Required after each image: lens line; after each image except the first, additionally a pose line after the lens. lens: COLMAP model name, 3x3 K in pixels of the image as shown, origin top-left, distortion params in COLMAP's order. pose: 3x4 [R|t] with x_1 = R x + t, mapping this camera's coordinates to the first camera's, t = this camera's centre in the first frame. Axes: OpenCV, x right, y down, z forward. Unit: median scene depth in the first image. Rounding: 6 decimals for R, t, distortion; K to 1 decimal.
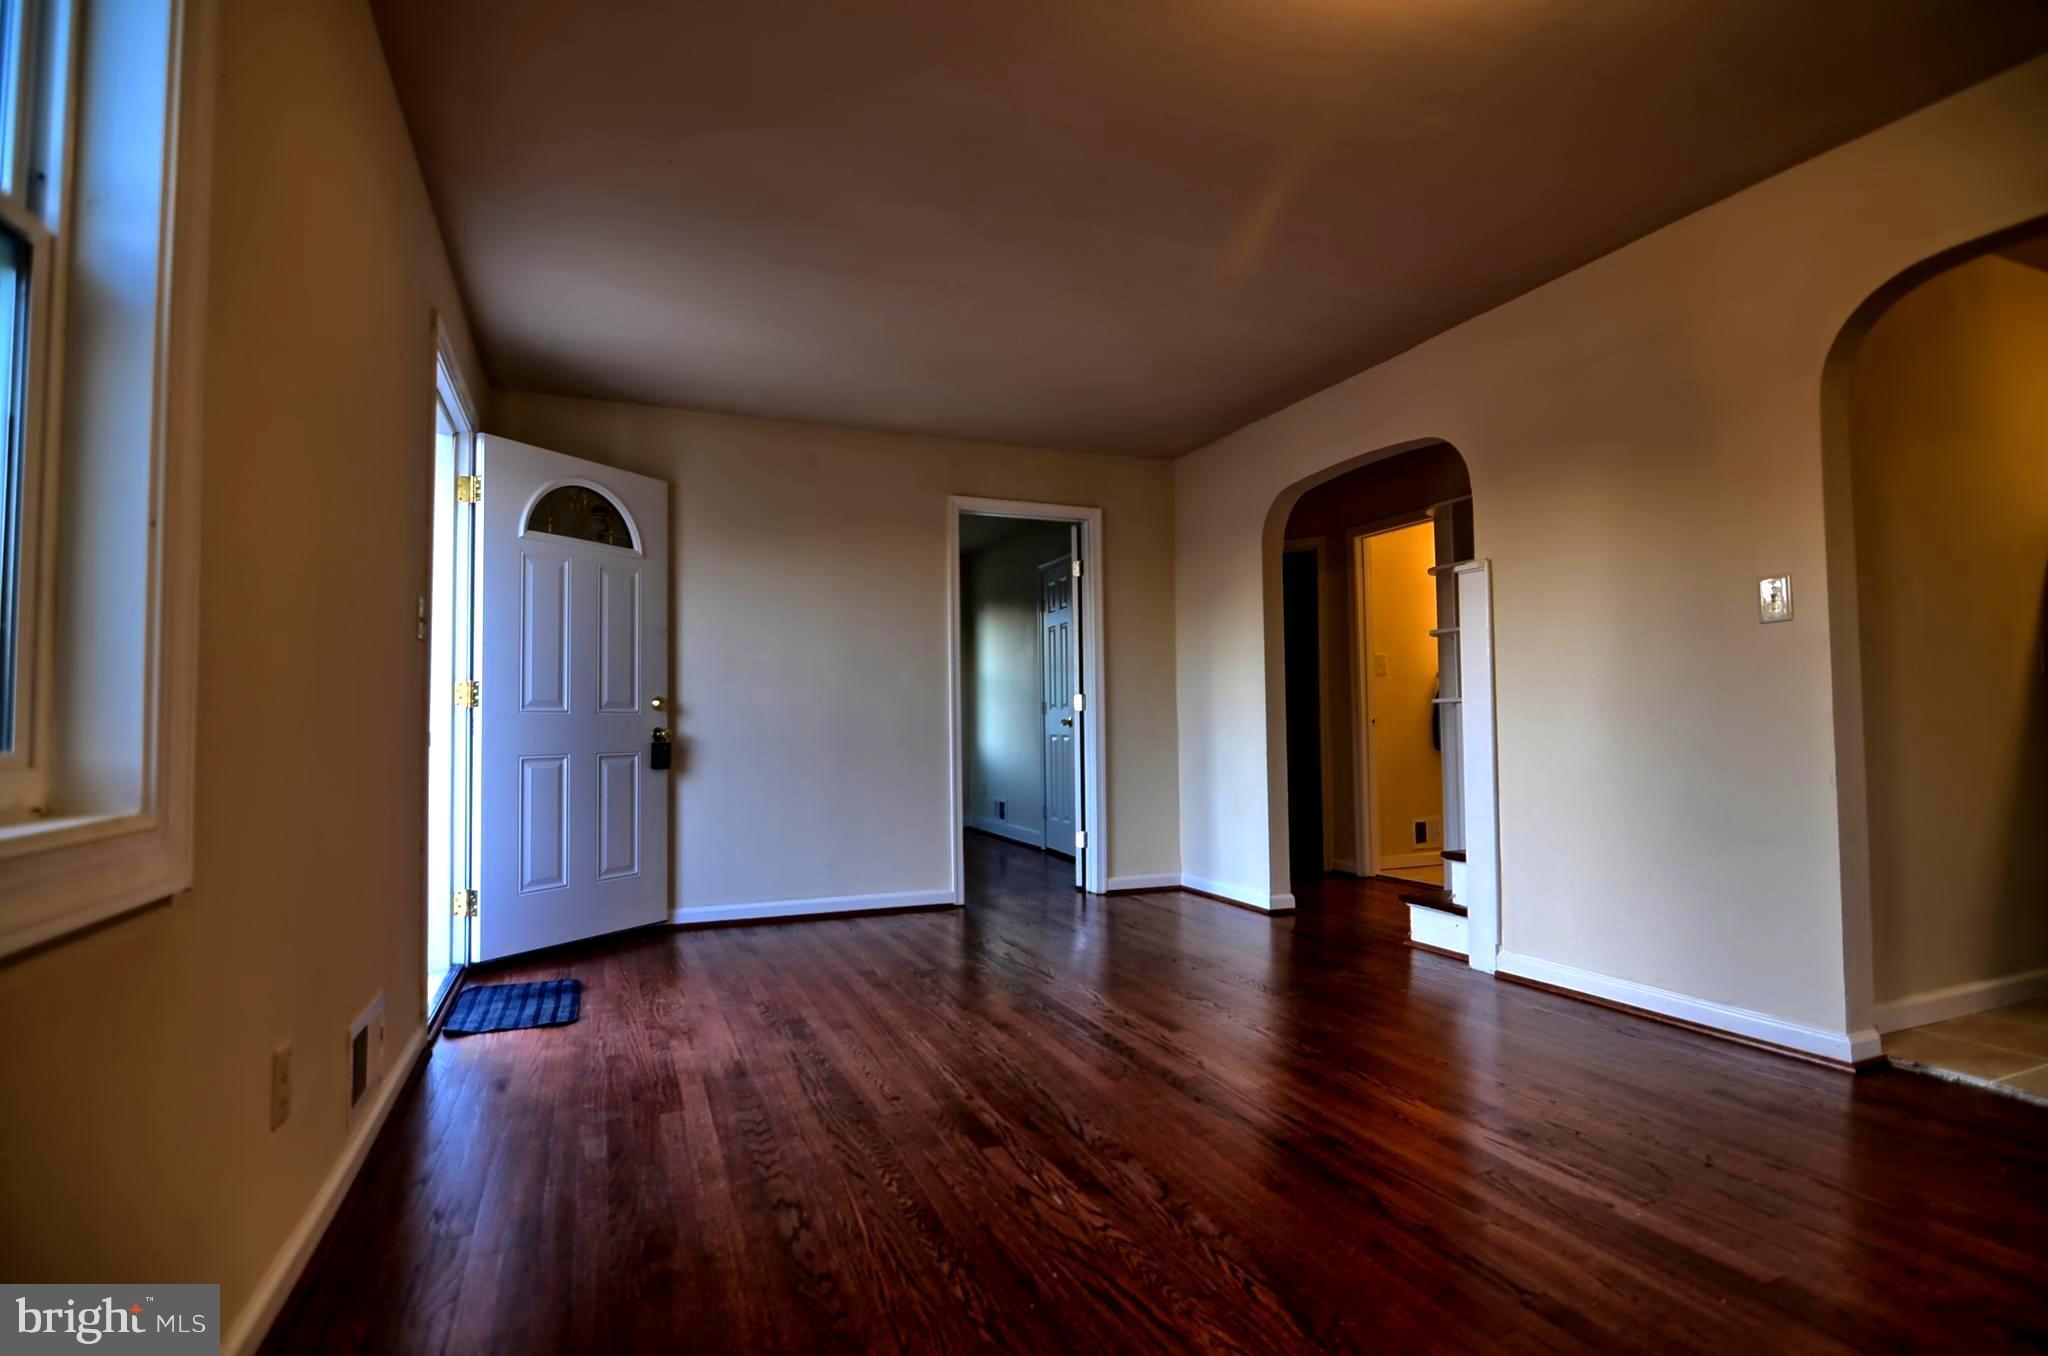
lens RADIAL K [[988.5, 0, 1015.2], [0, 988.5, 678.1], [0, 0, 1]] dist [-0.014501, -0.003199]
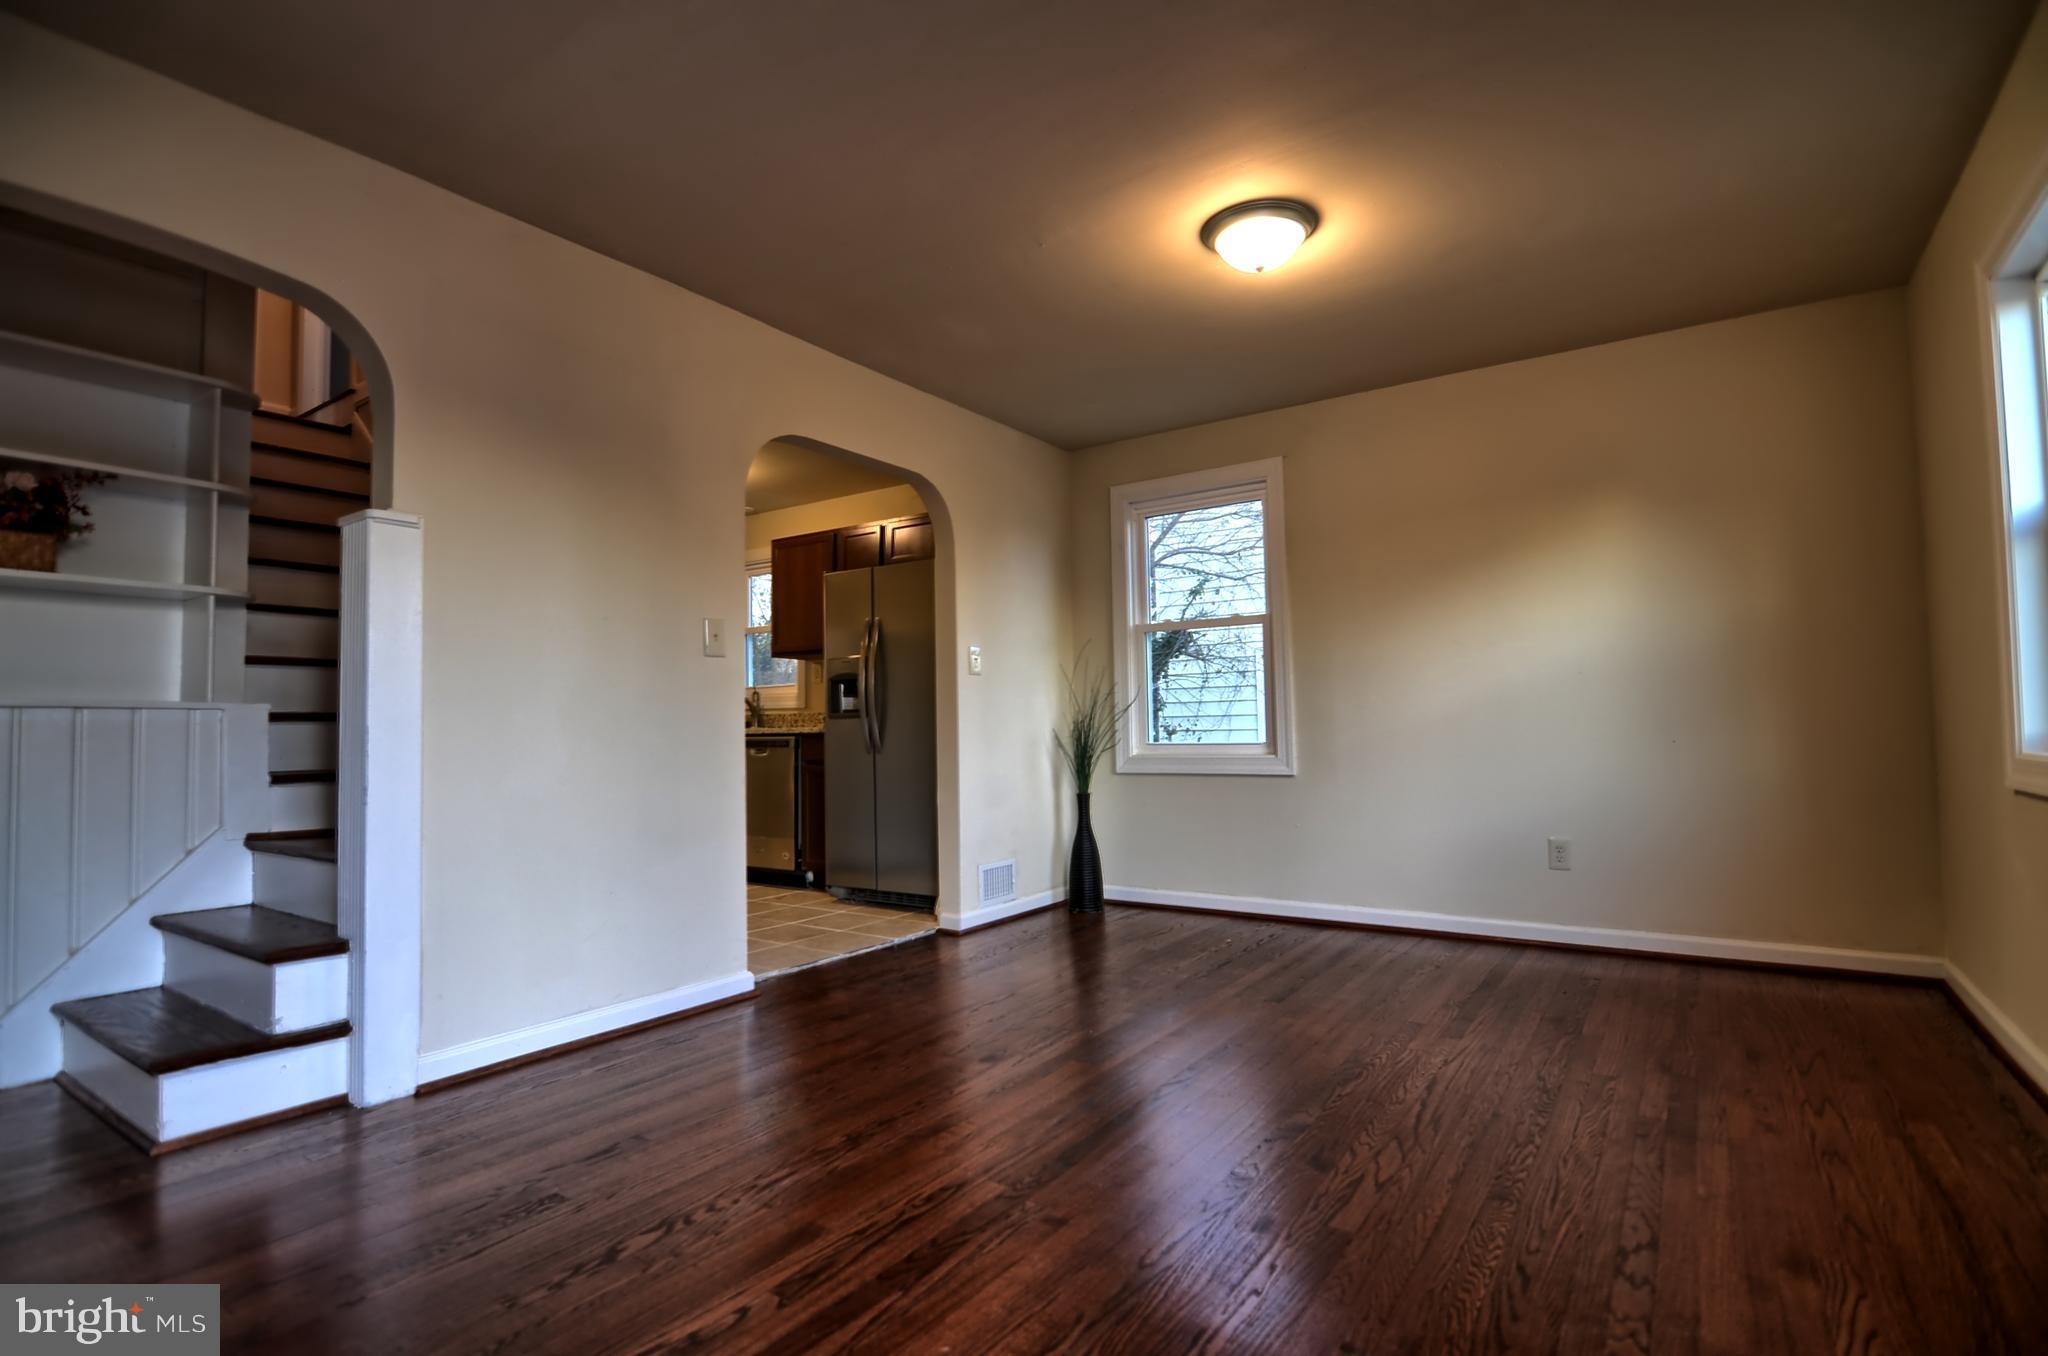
lens RADIAL K [[988.5, 0, 1008.6], [0, 988.5, 679.5], [0, 0, 1]] dist [-0.014501, -0.003199]
pose [[-0.540551, 0.058657, 0.839264, -0.478339], [-0.025607, 0.995957, -0.086101, 0.067681], [-0.840922, -0.068033, -0.536863, 1.363035]]
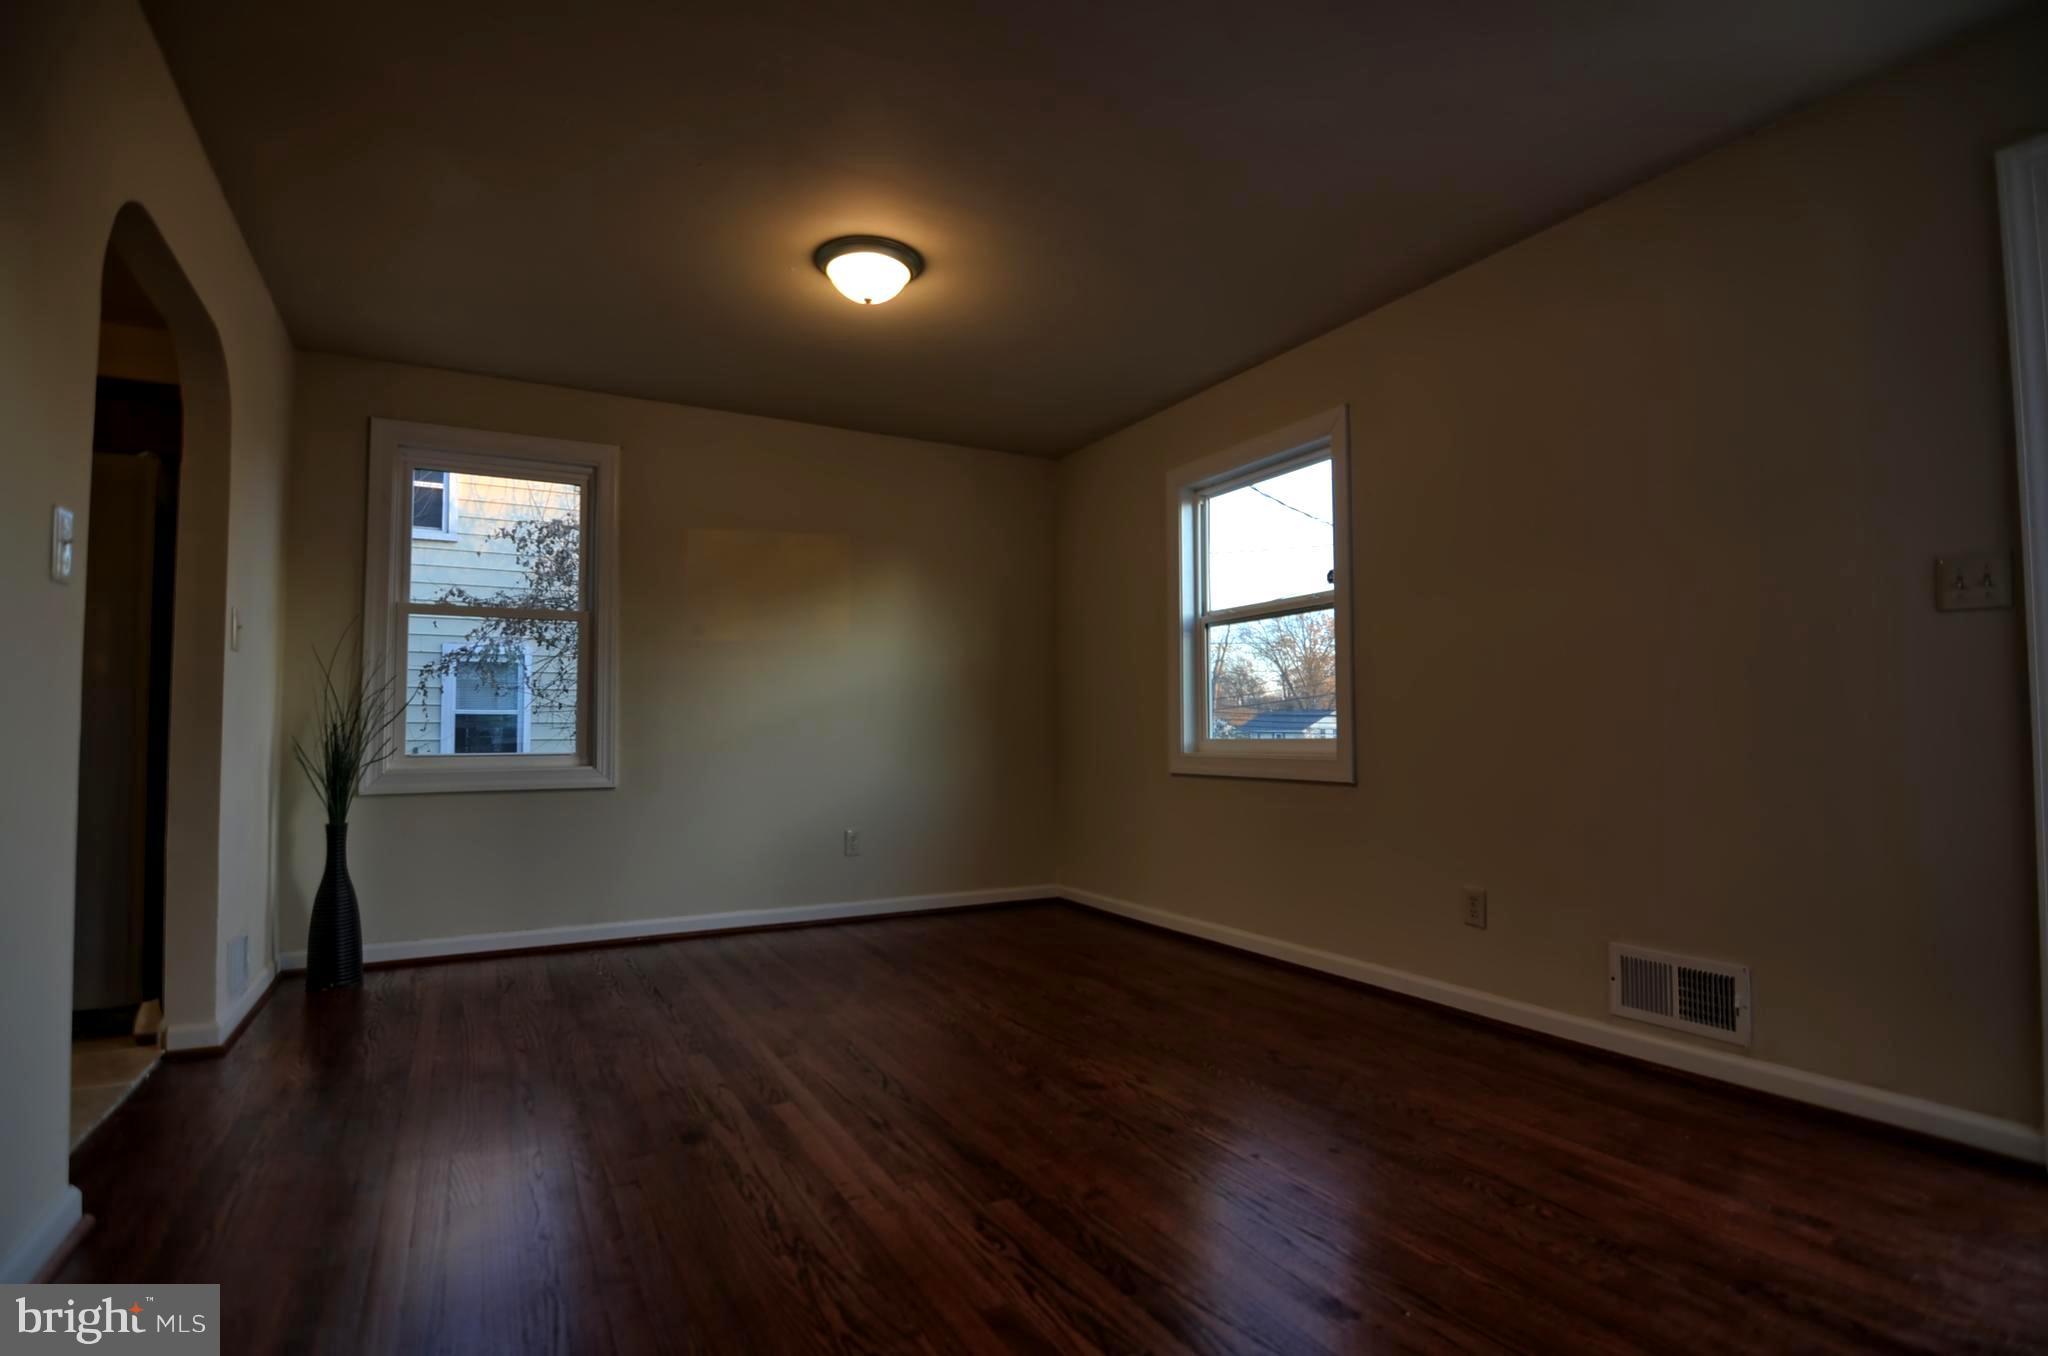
lens RADIAL K [[988.5, 0, 1027.0], [0, 988.5, 693.1], [0, 0, 1]] dist [-0.014501, -0.003199]
pose [[-0.995141, 0.012960, -0.097600, 0.229063], [0.021882, 0.995619, -0.090901, 0.080709], [0.095994, -0.092595, -0.991066, 1.697257]]
